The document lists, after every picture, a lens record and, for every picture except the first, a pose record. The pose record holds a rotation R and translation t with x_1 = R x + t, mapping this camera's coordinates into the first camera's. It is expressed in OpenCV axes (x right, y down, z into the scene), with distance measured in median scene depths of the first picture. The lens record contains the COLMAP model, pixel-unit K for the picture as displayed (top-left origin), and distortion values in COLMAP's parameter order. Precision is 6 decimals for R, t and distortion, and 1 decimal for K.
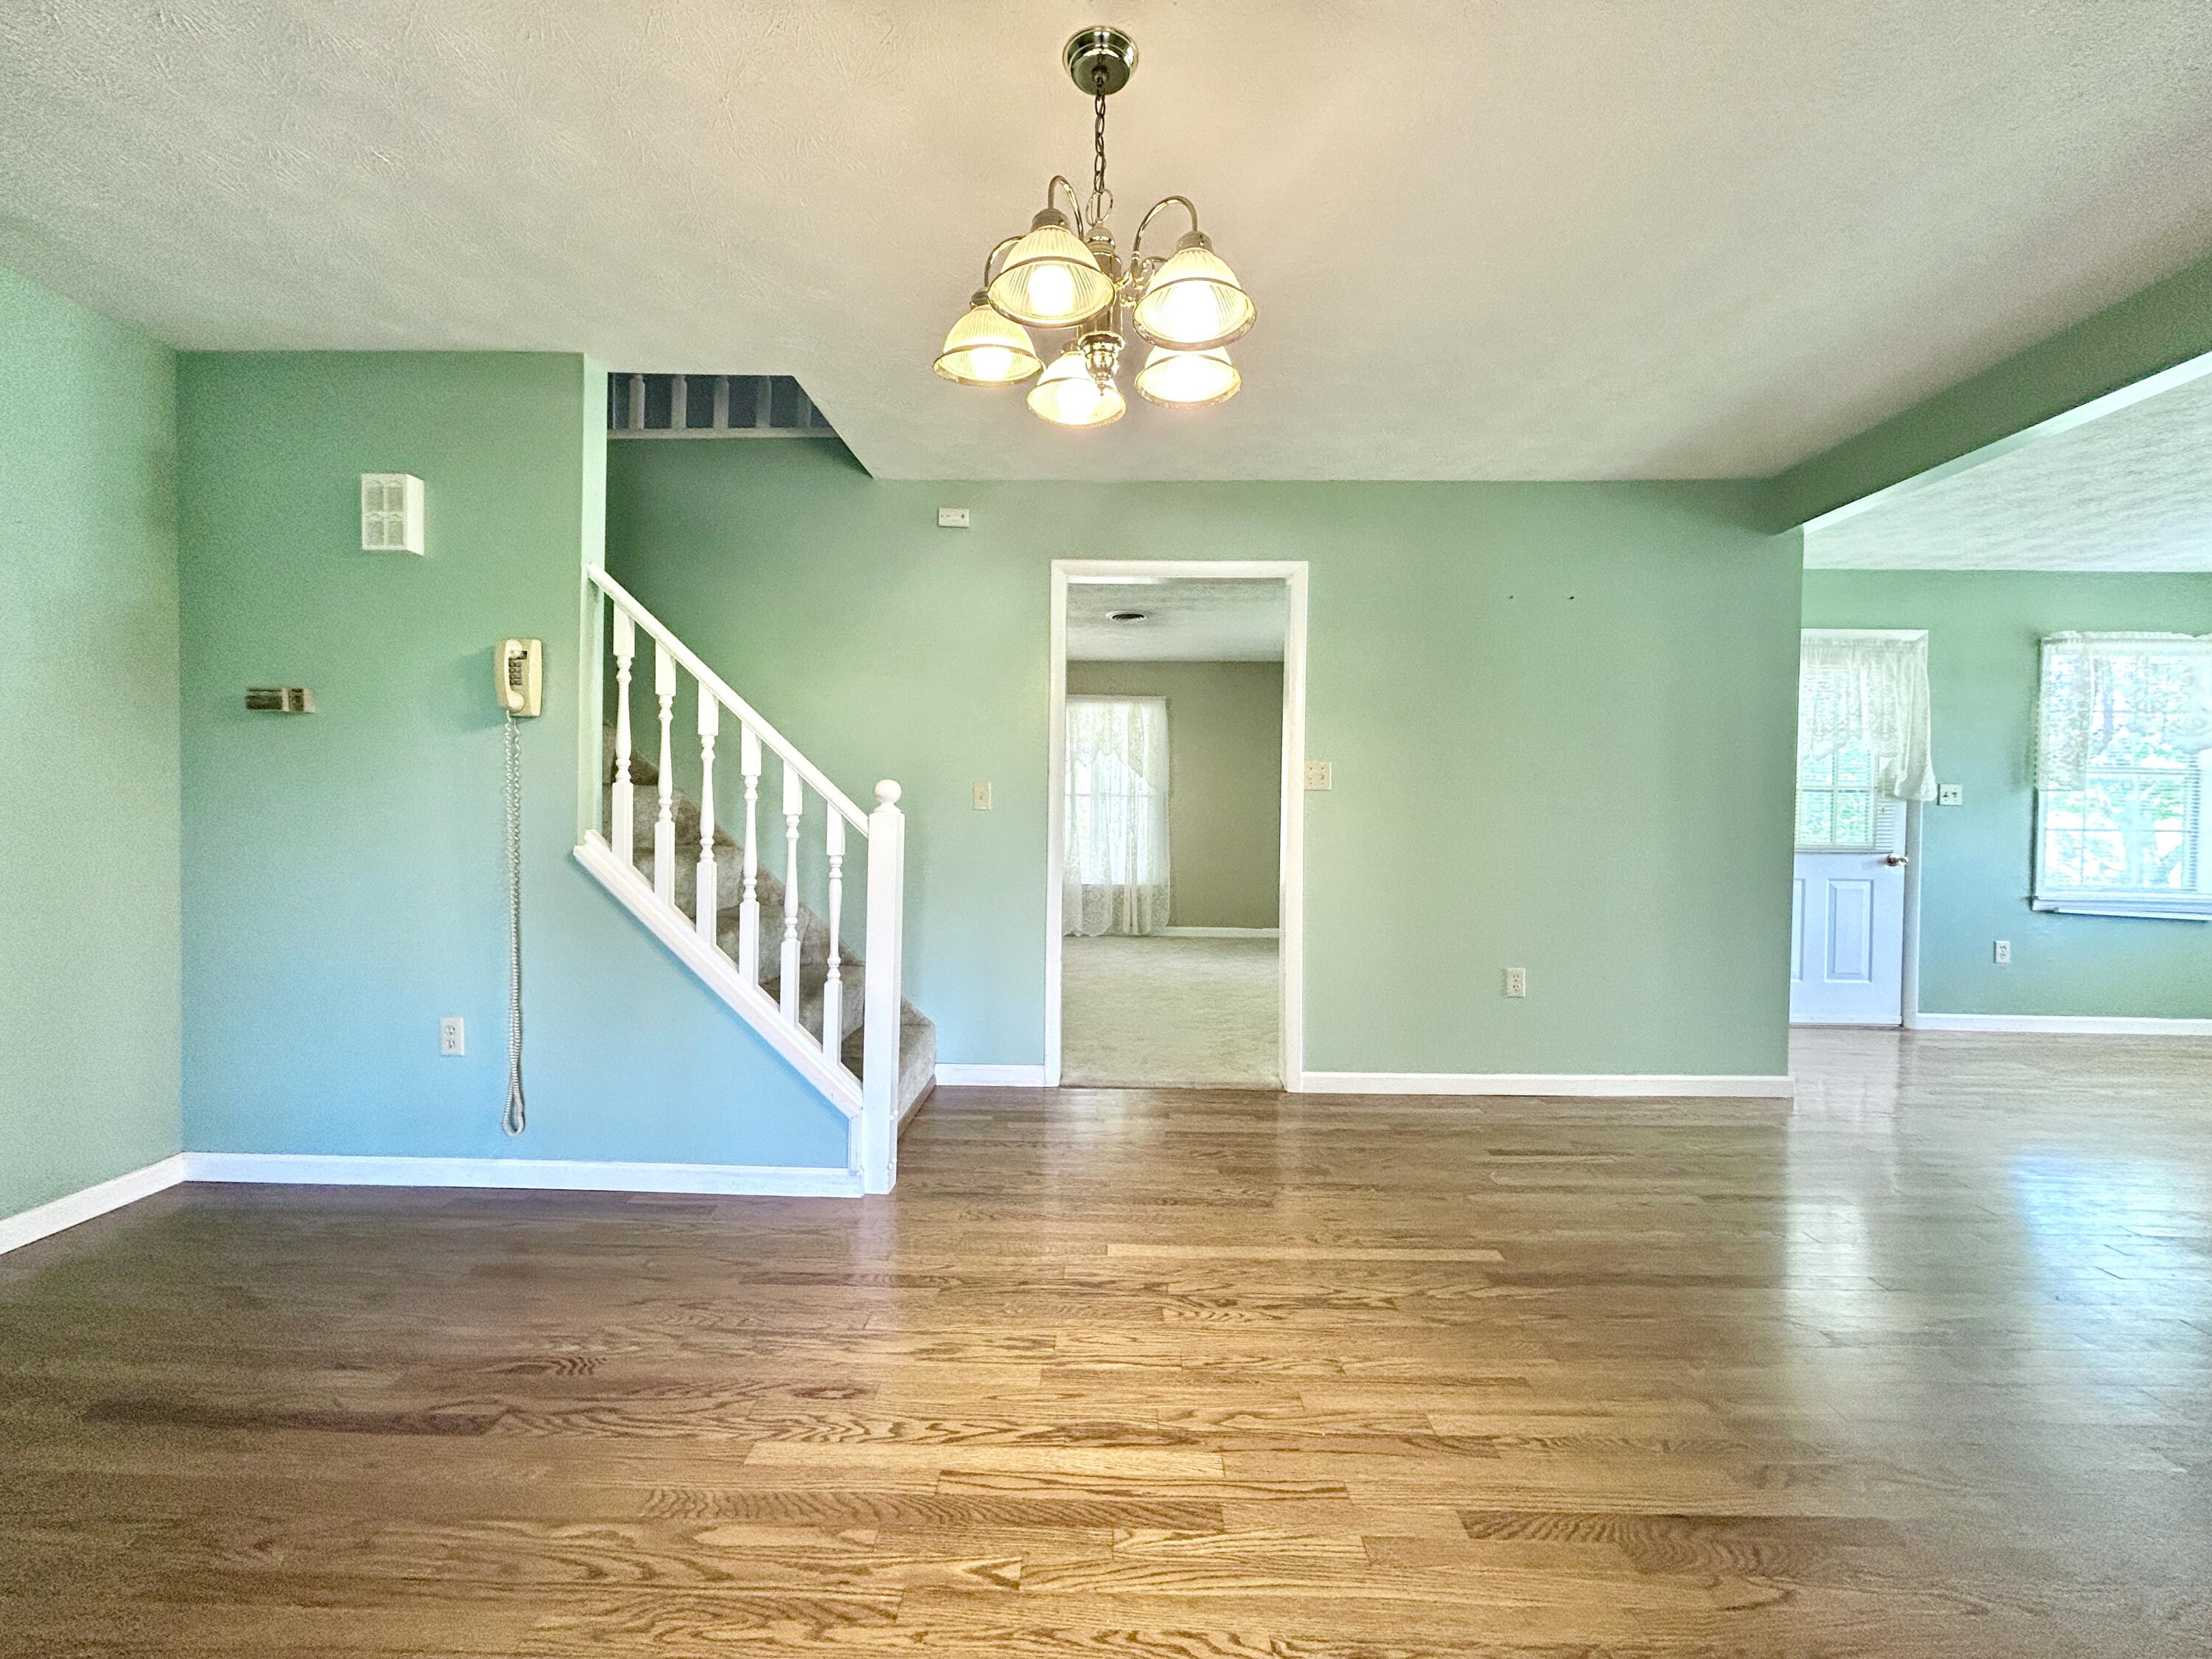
lens RADIAL K [[911.2, 0, 1107.1], [0, 911.2, 834.3], [0, 0, 1]] dist [-0.001371, -0.000231]
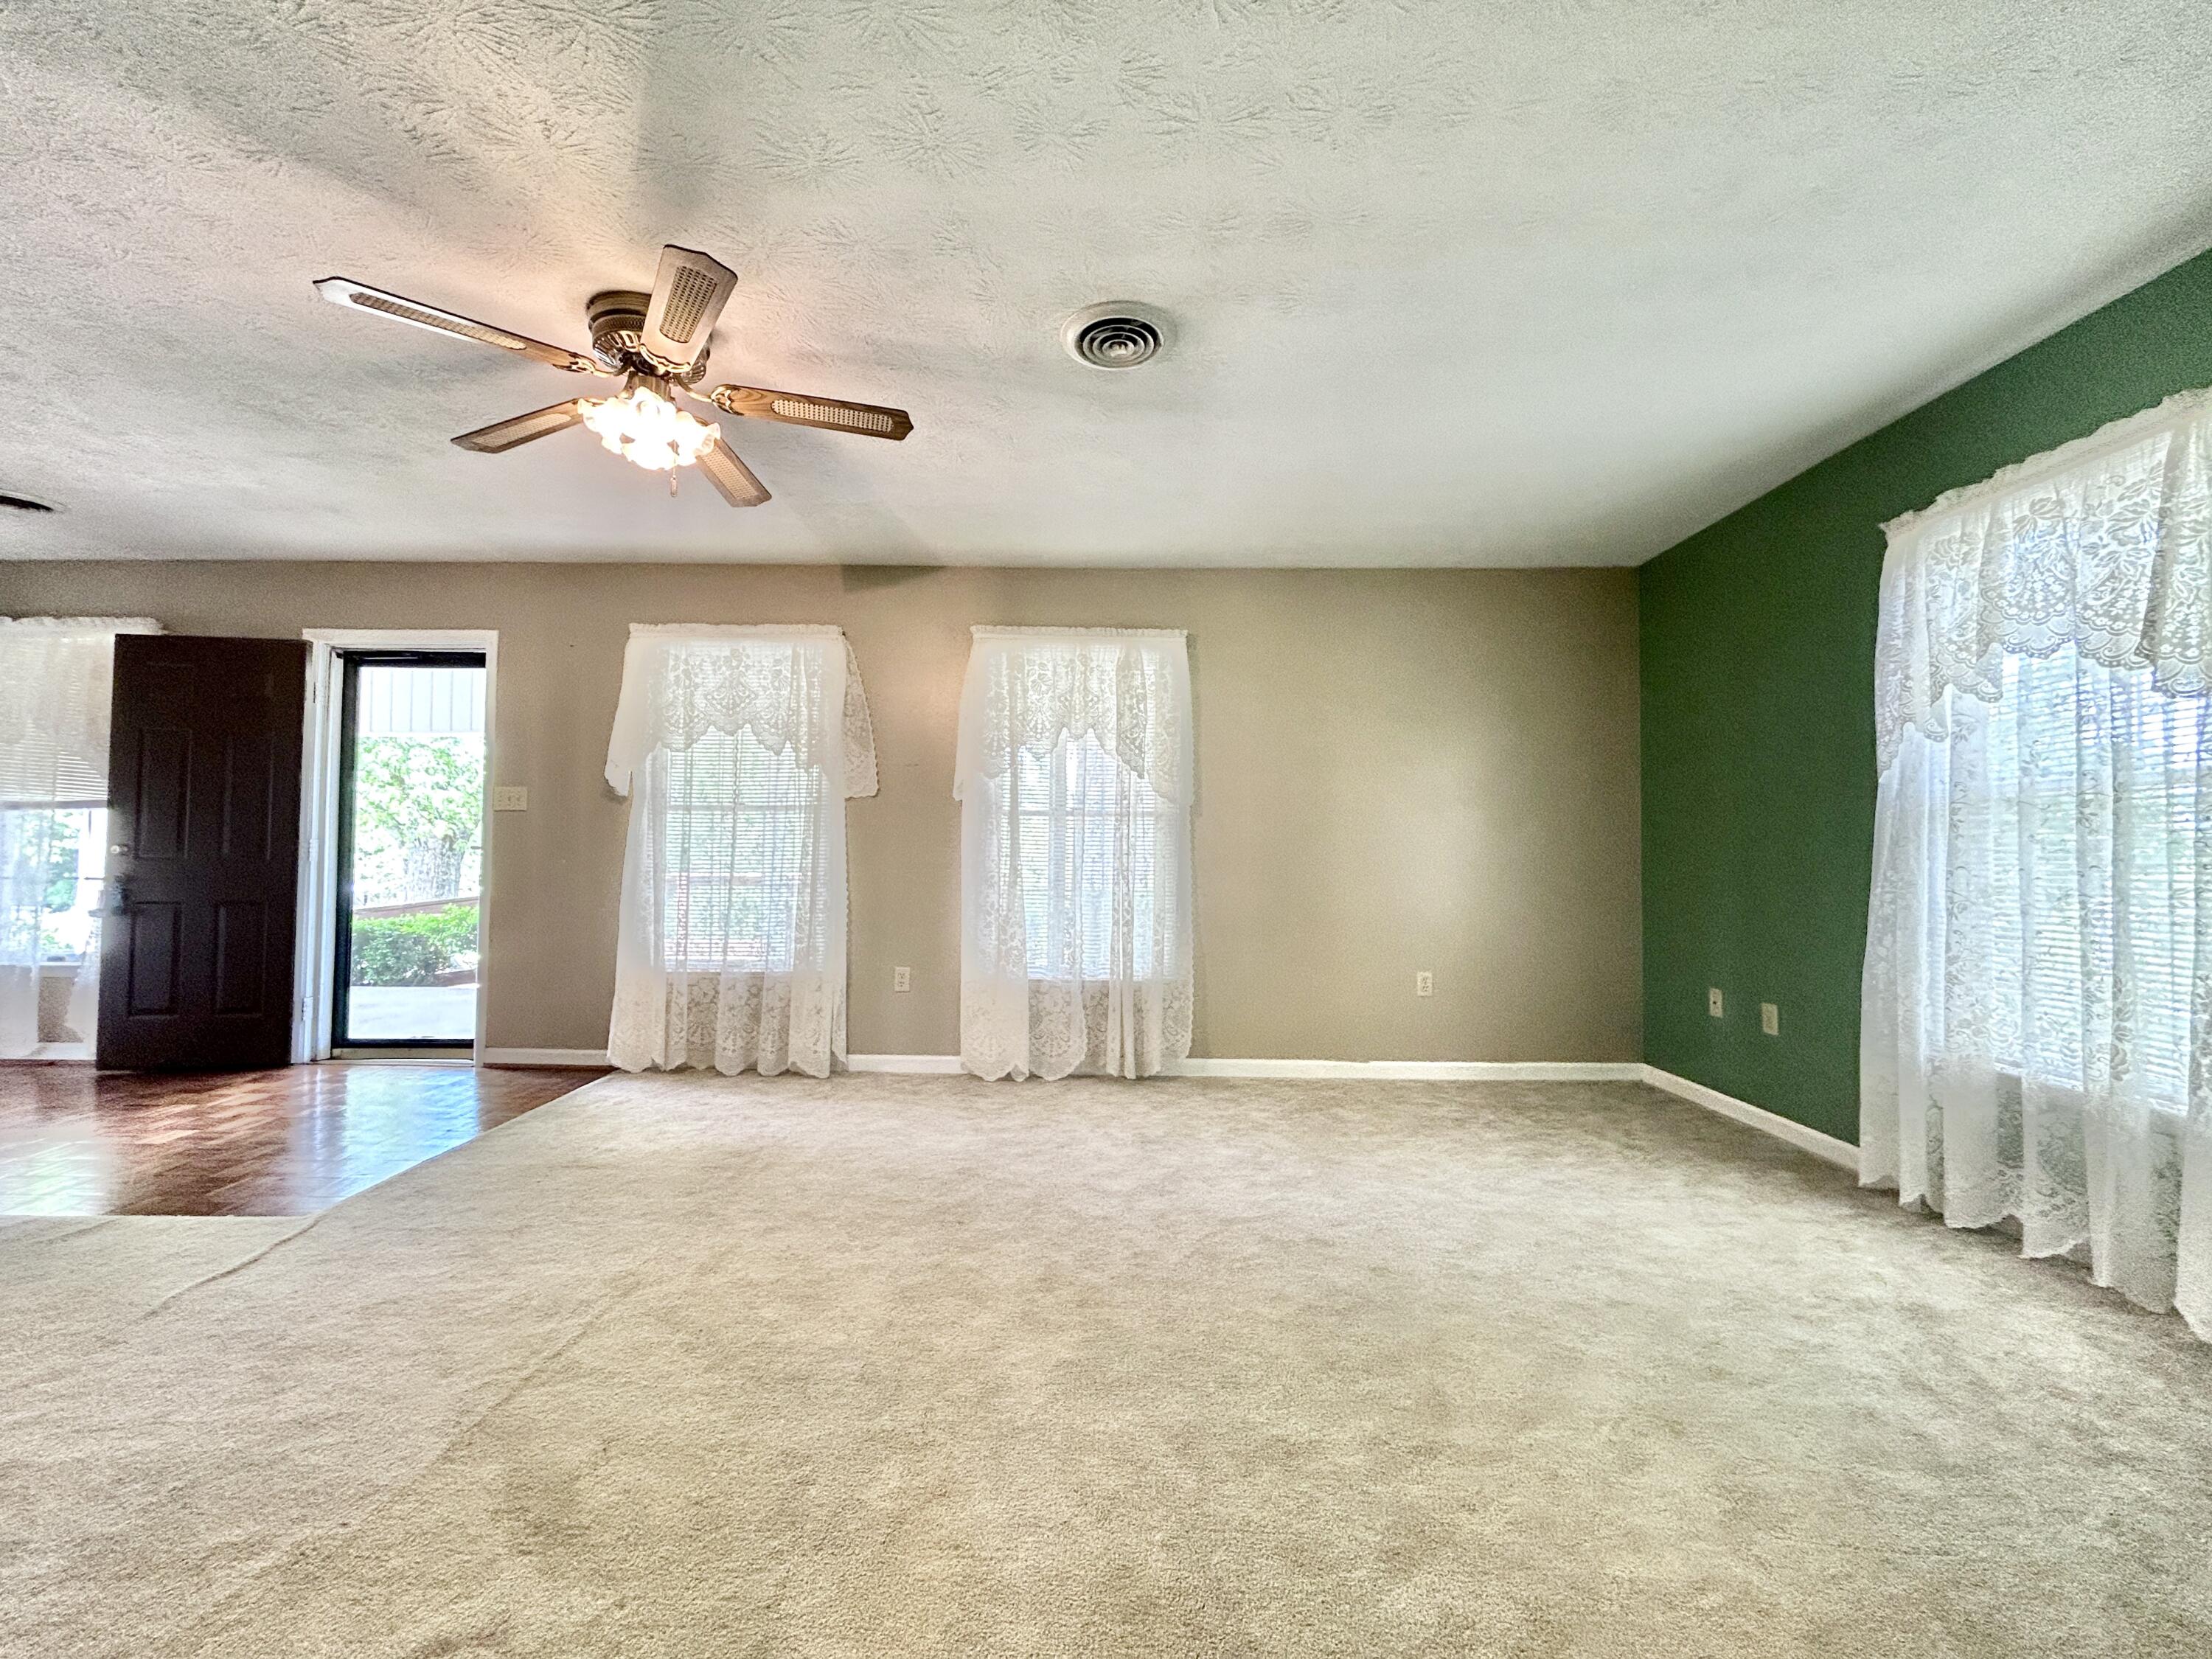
lens RADIAL K [[886.5, 0, 1102.9], [0, 886.5, 826.9], [0, 0, 1]] dist [-0.001112, -0.000419]
pose [[0.999924, 0.003329, 0.011838, 0.022589], [-0.002640, 0.998327, -0.057767, -0.011330], [-0.012010, 0.057731, 0.998260, 1.235616]]
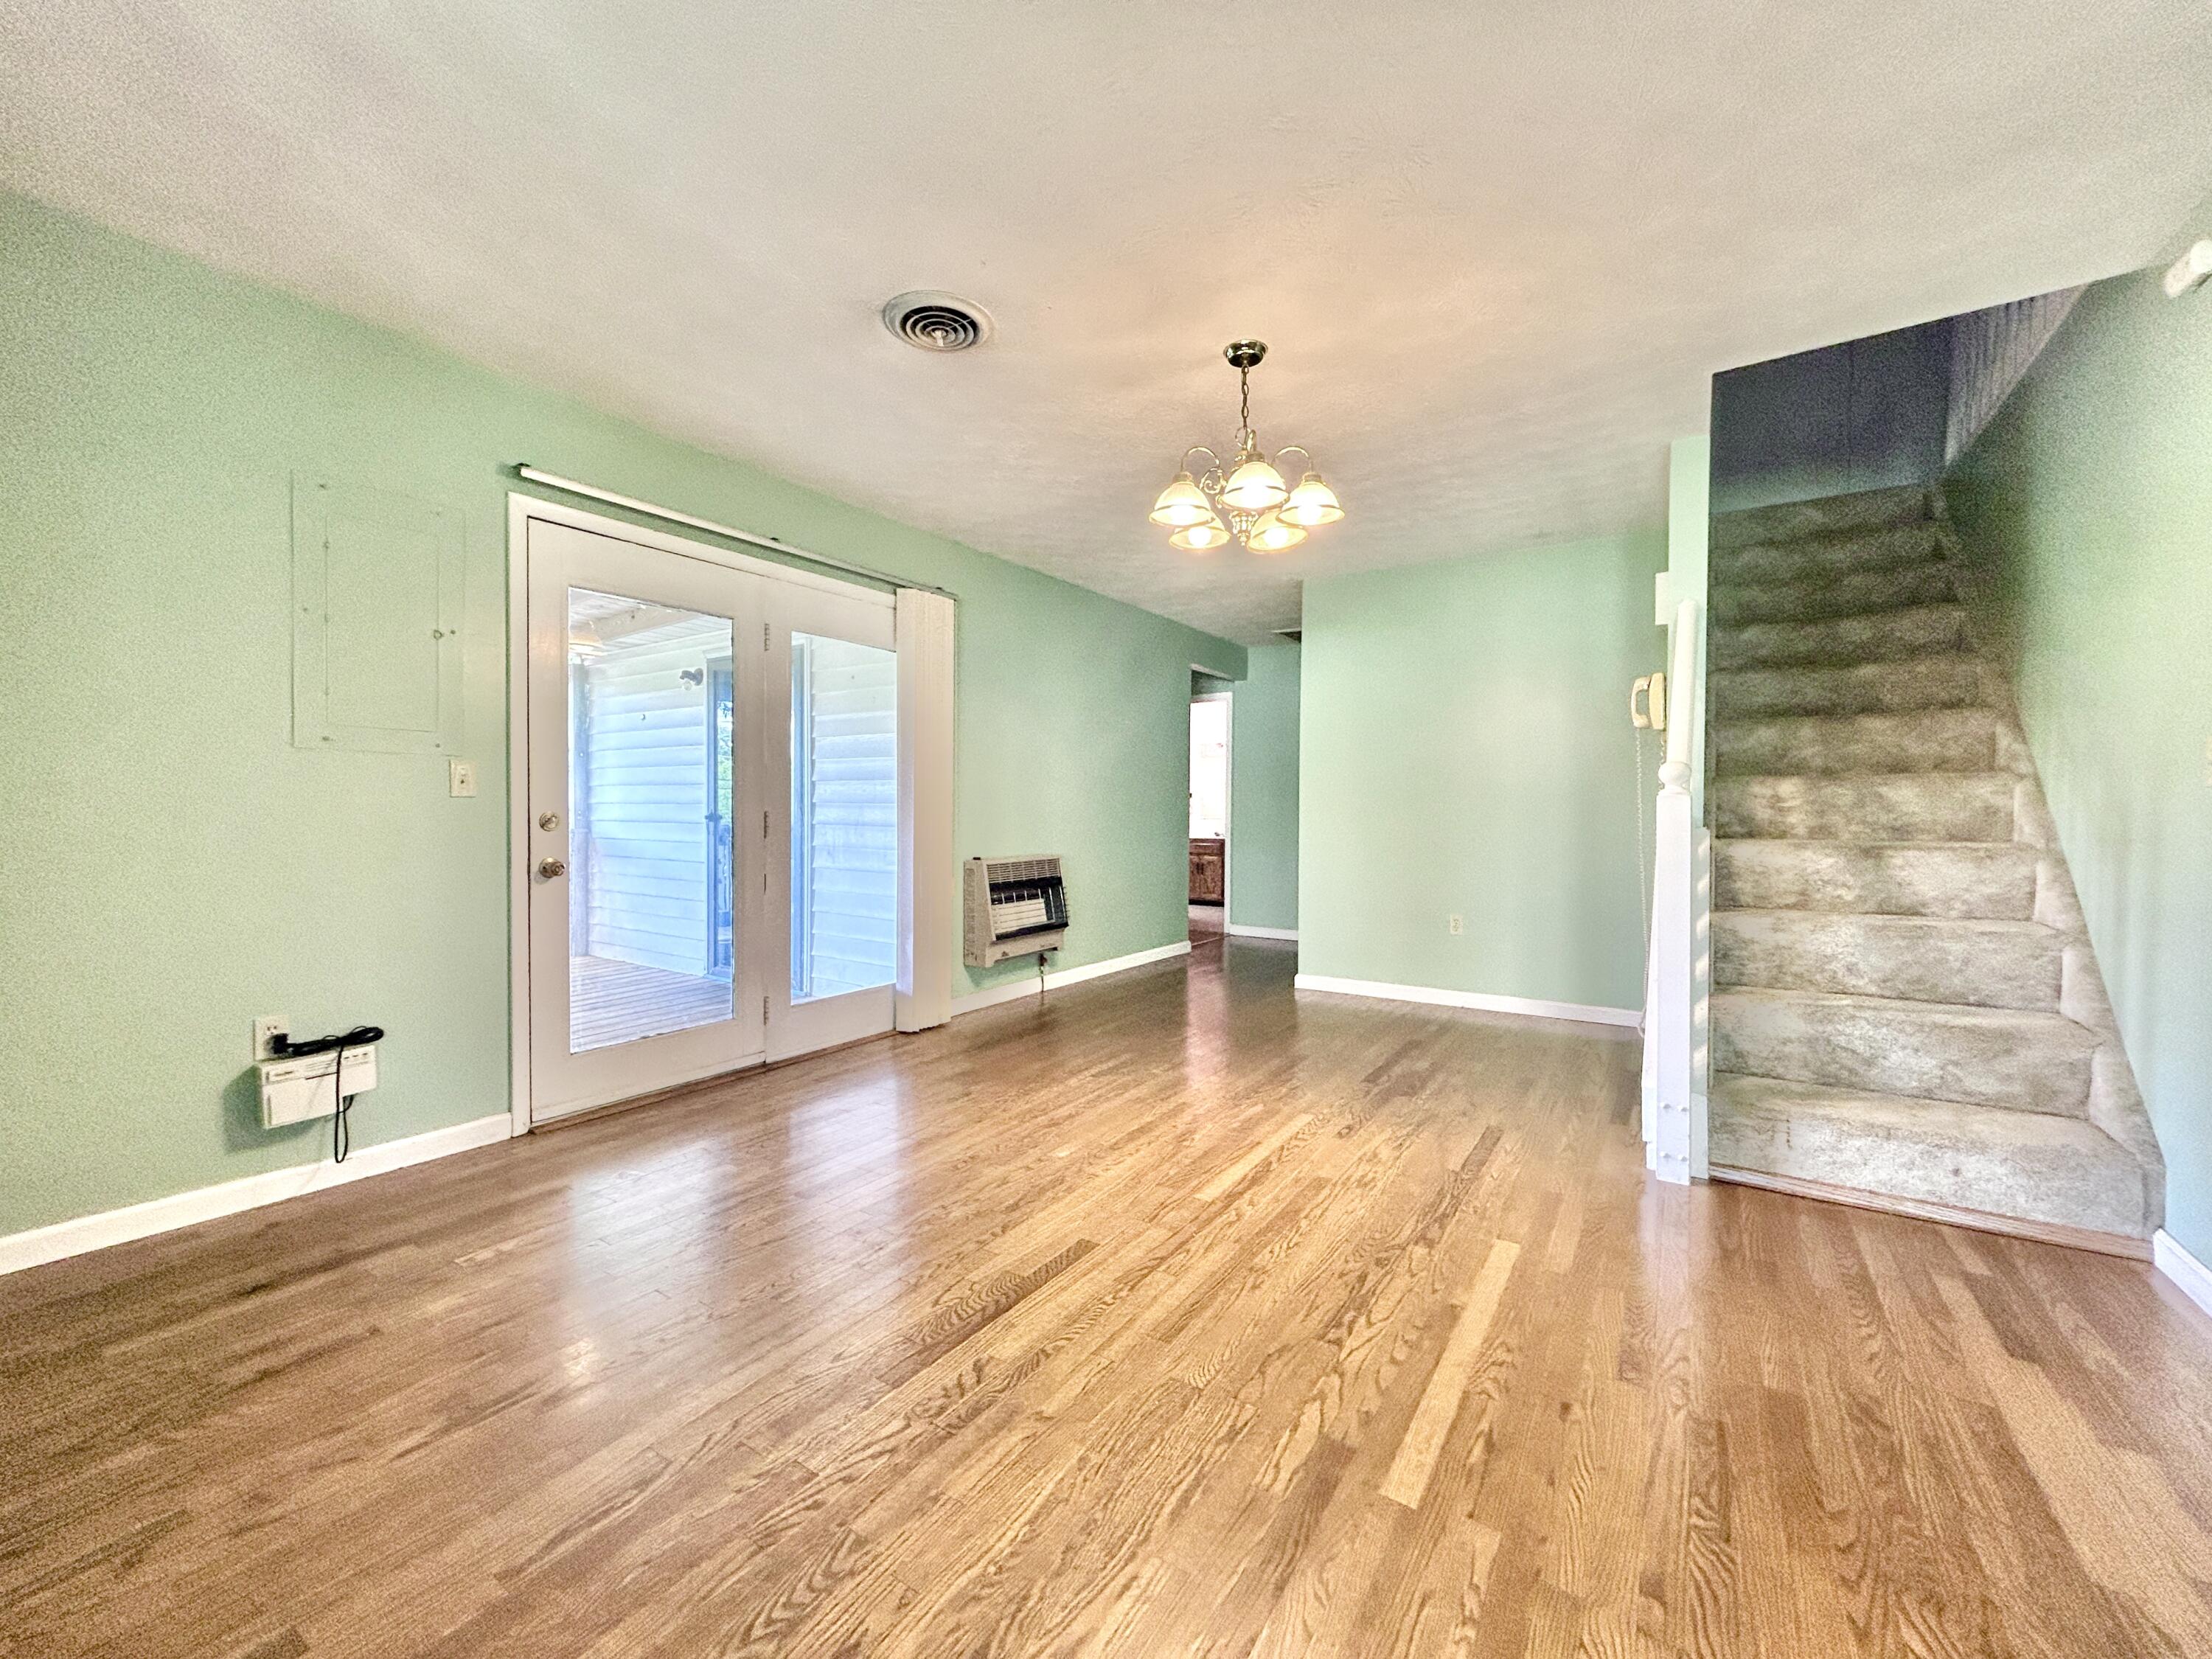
lens RADIAL K [[886.5, 0, 1102.9], [0, 886.5, 826.9], [0, 0, 1]] dist [-0.001112, -0.000419]
pose [[-0.549823, 0.004360, -0.835270, 0.793724], [-0.030159, 0.999231, 0.025068, -0.002805], [0.834737, 0.038973, -0.549268, 0.873609]]
